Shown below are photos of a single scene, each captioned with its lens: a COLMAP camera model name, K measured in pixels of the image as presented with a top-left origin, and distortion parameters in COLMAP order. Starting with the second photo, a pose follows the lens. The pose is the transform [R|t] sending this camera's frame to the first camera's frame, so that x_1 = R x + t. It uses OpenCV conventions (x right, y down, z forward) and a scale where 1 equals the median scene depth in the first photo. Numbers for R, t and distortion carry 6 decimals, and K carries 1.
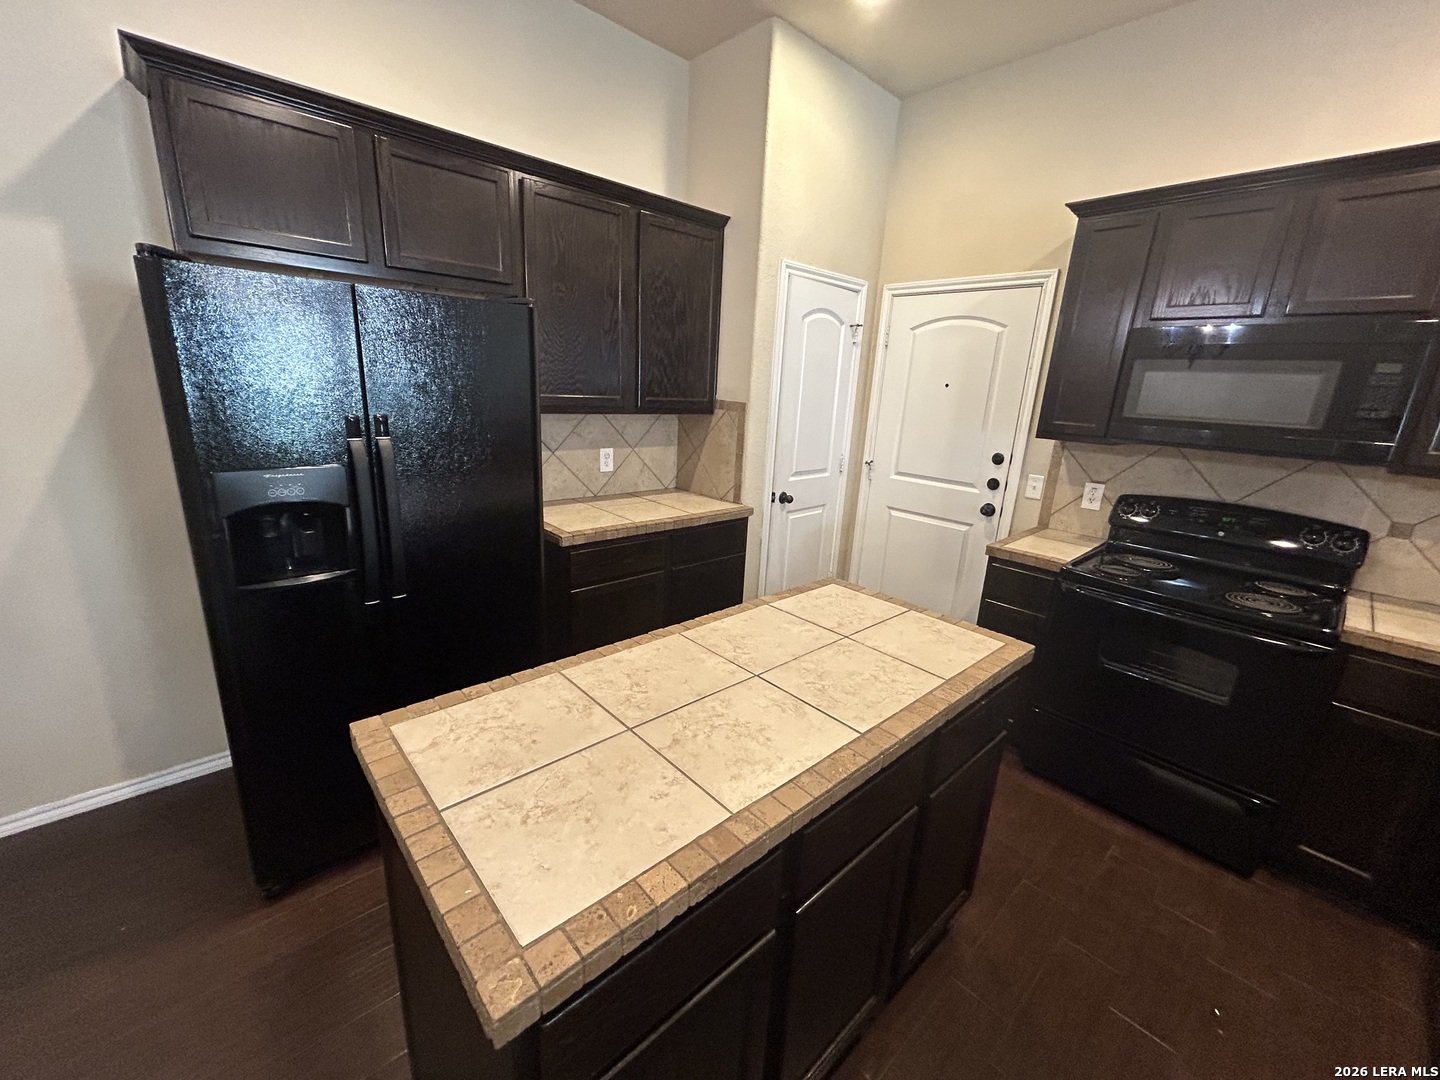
lens RADIAL K [[579.8, 0, 724.0], [0, 579.8, 541.1], [0, 0, 1]] dist [-0.002740, 0.001058]
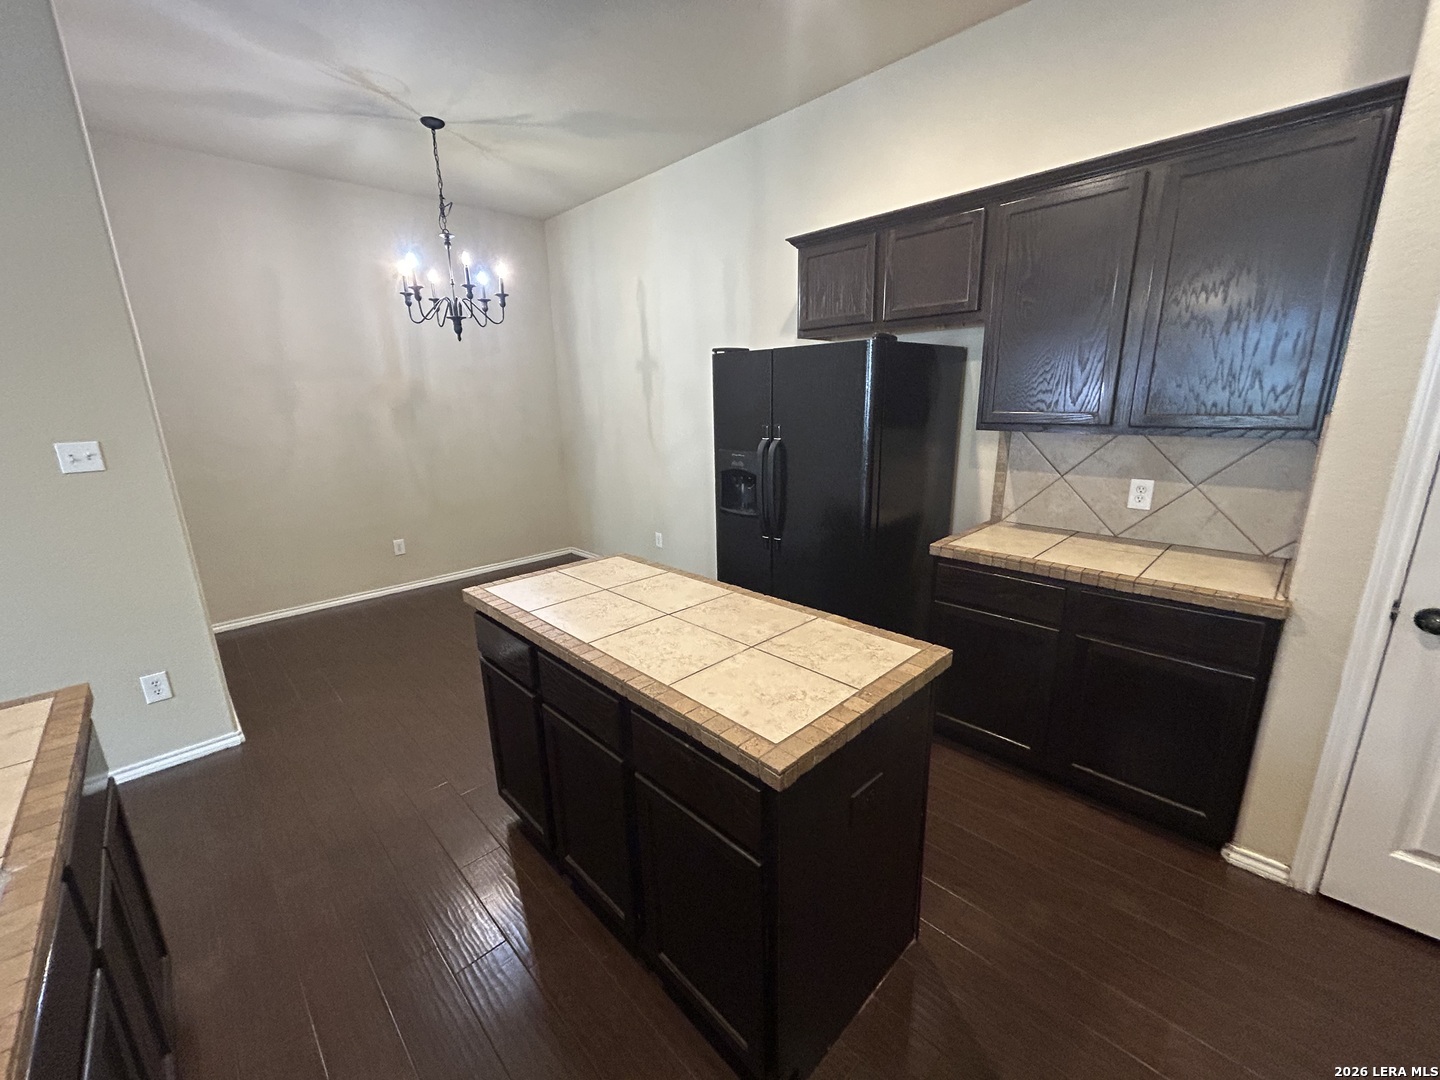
lens RADIAL K [[579.8, 0, 712.9], [0, 579.8, 540.1], [0, 0, 1]] dist [-0.002740, 0.001058]
pose [[0.019898, 0.194197, -0.980761, 0.672340], [-0.243453, 0.952370, 0.183636, -0.101450], [0.969709, 0.235115, 0.066229, 0.489145]]
